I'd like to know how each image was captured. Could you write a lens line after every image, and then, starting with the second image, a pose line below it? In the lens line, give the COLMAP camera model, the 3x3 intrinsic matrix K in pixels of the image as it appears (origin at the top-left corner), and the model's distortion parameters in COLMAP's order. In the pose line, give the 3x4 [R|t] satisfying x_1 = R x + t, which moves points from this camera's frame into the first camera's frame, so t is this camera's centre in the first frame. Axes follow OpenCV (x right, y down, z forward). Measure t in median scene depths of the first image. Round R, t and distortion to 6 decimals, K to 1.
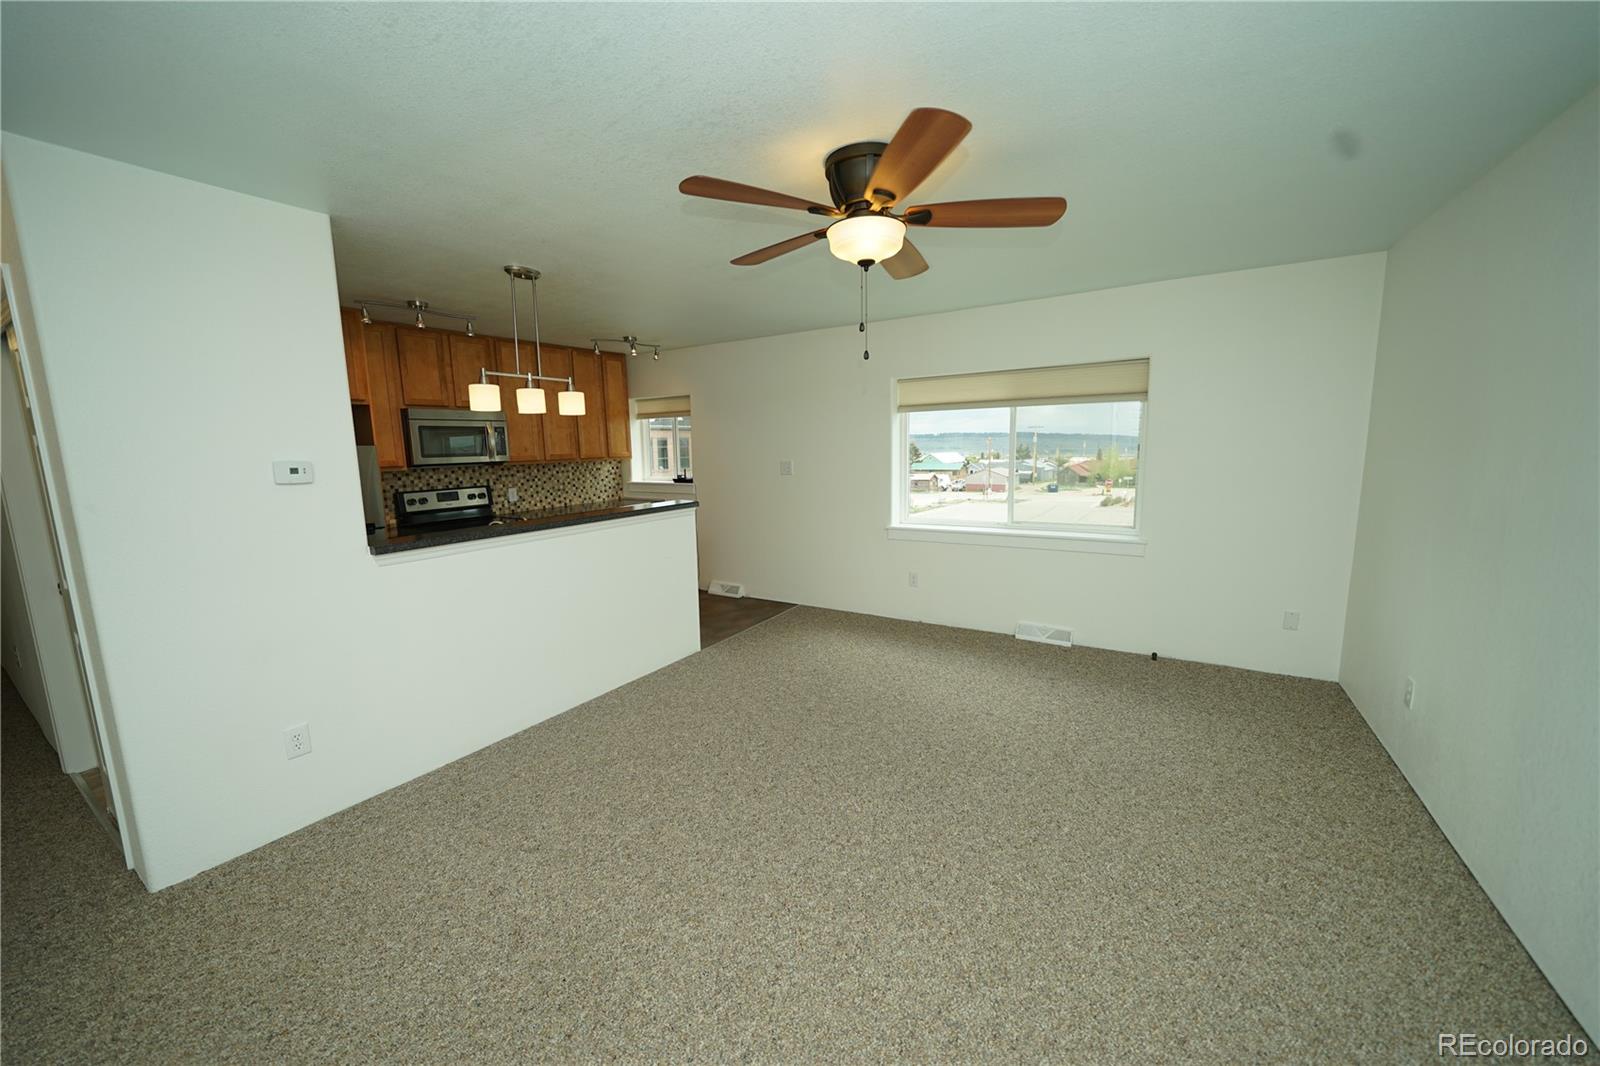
lens RADIAL K [[590.8, 0, 800.0], [0, 590.8, 533.0], [0, 0, 1]] dist [-0.002081, -0.000089]
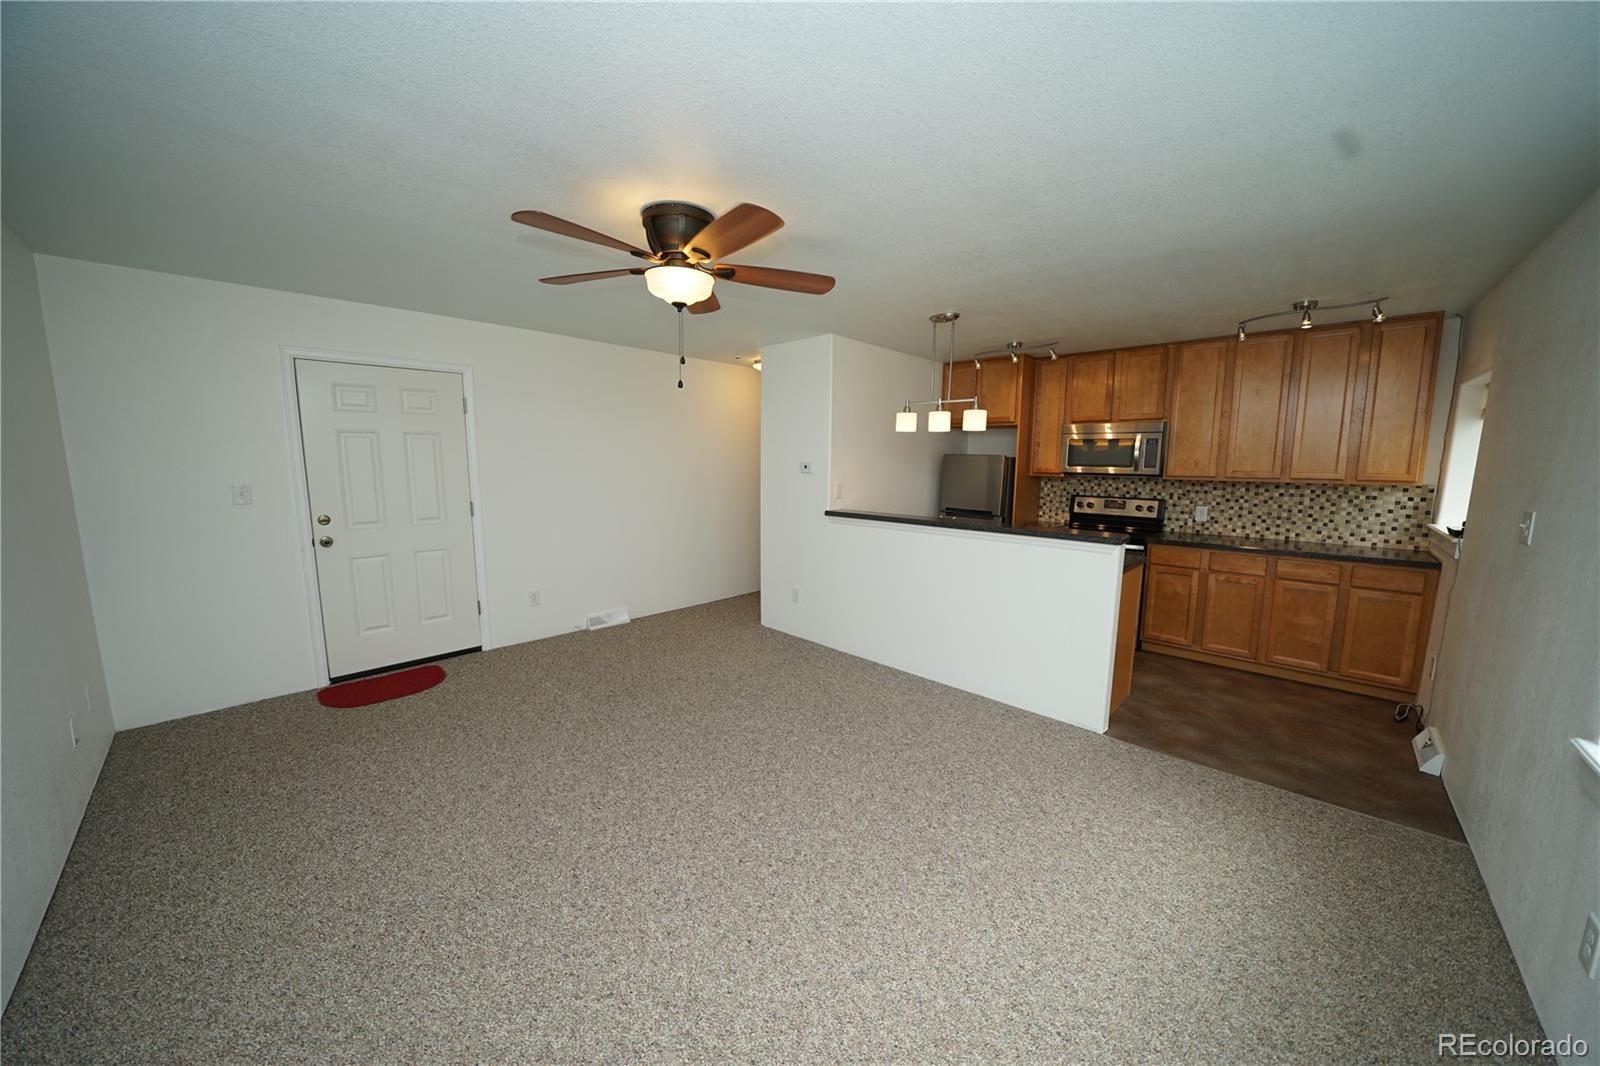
lens RADIAL K [[556.7, 0, 800.0], [0, 556.7, 533.0], [0, 0, 1]] dist [-0.022916, 0.003644]
pose [[-0.207043, 0.151048, -0.966601, 0.478882], [-0.150634, 0.971306, 0.184049, -0.105666], [0.966666, 0.183709, -0.178349, 0.612198]]
